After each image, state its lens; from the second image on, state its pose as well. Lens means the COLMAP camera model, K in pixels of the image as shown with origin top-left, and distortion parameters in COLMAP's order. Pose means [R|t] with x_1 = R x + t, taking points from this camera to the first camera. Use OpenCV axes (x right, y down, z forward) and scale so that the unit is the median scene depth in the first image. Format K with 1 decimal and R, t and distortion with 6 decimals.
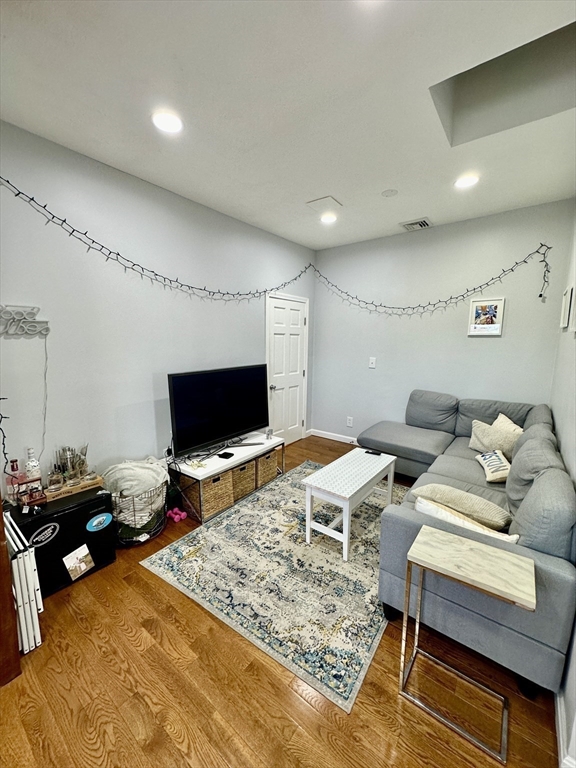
lens RADIAL K [[305.5, 0, 288.4], [0, 305.5, 385.5], [0, 0, 1]] dist [-0.001149, 0.000026]
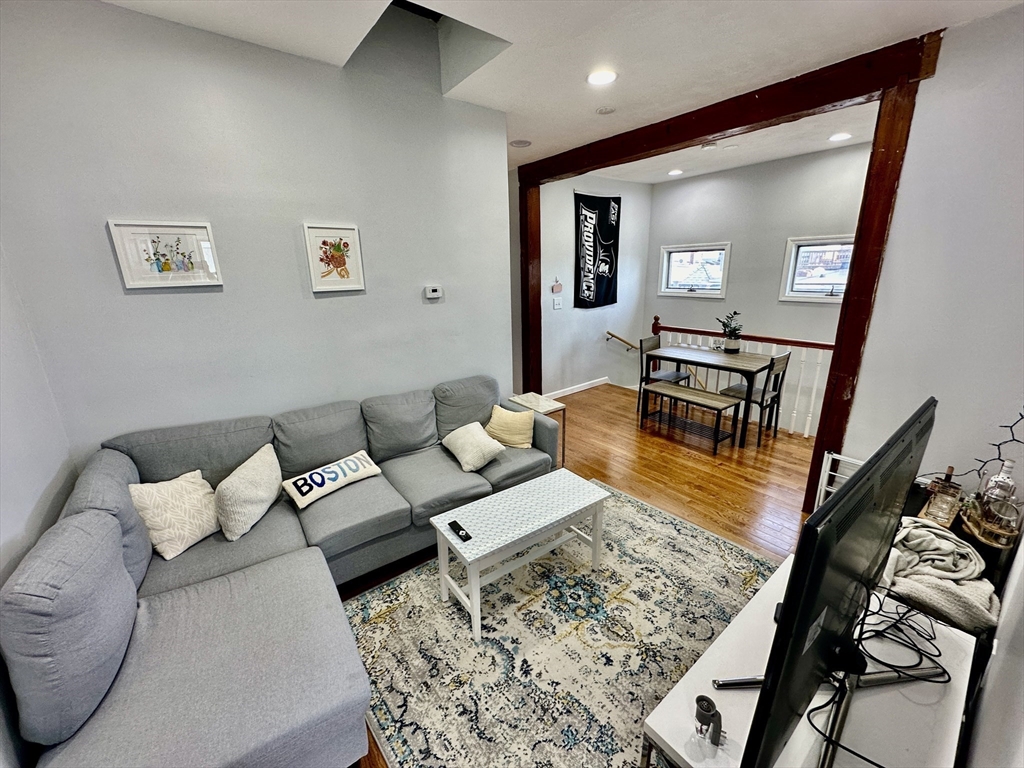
lens RADIAL K [[407.3, 0, 514.0], [0, 407.3, 382.2], [0, 0, 1]] dist [-0.001149, 0.000026]
pose [[-0.965831, -0.057373, 0.252742, 0.034538], [0.053171, 0.910583, 0.409893, -0.361757], [-0.253659, 0.409326, -0.876418, 1.833225]]
